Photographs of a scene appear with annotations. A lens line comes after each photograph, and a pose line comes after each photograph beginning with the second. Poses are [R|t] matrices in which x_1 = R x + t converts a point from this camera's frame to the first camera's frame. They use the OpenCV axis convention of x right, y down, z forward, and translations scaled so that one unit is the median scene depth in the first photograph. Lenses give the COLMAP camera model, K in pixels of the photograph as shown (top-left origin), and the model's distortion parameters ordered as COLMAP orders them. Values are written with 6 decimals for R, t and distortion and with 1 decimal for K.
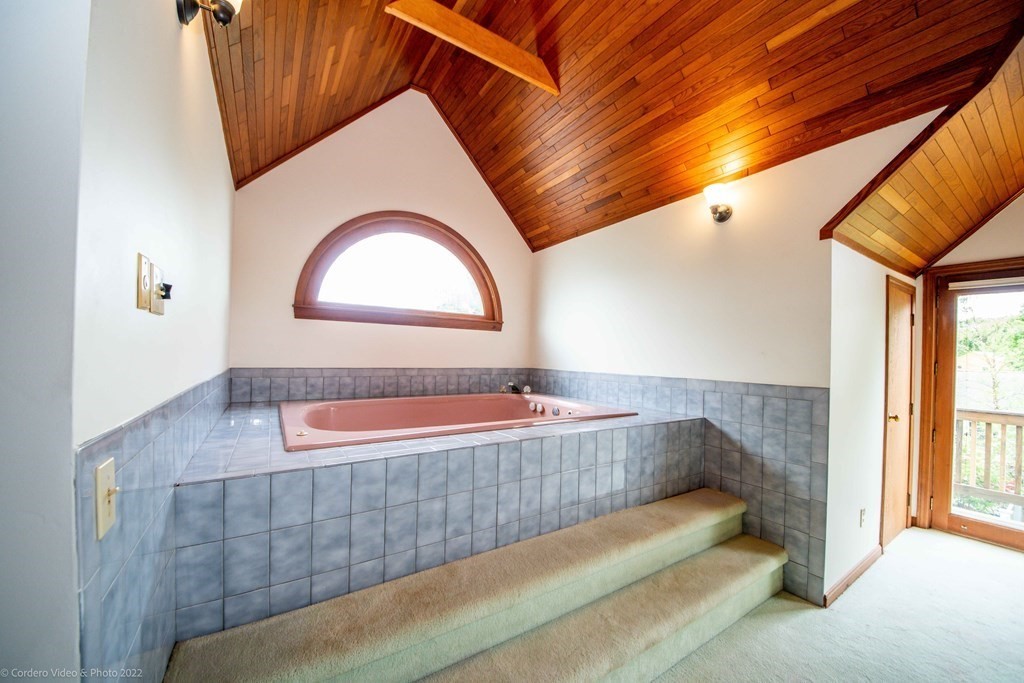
lens RADIAL K [[378.4, 0, 512.8], [0, 378.4, 350.3], [0, 0, 1]] dist [-0.000649, -0.011579]
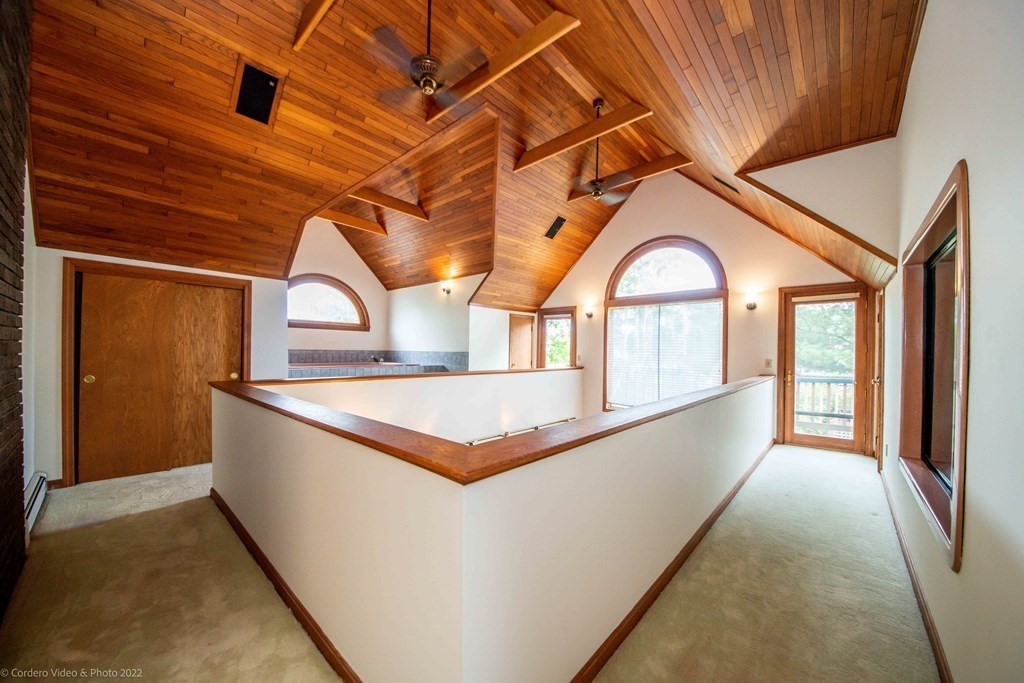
lens RADIAL K [[364.9, 0, 512.7], [0, 364.9, 352.1], [0, 0, 1]] dist [0.005047, -0.011272]
pose [[0.963643, -0.007754, 0.267081, 0.204436], [0.002864, 0.999821, 0.018694, 0.025722], [-0.267178, -0.017250, 0.963493, -1.167933]]
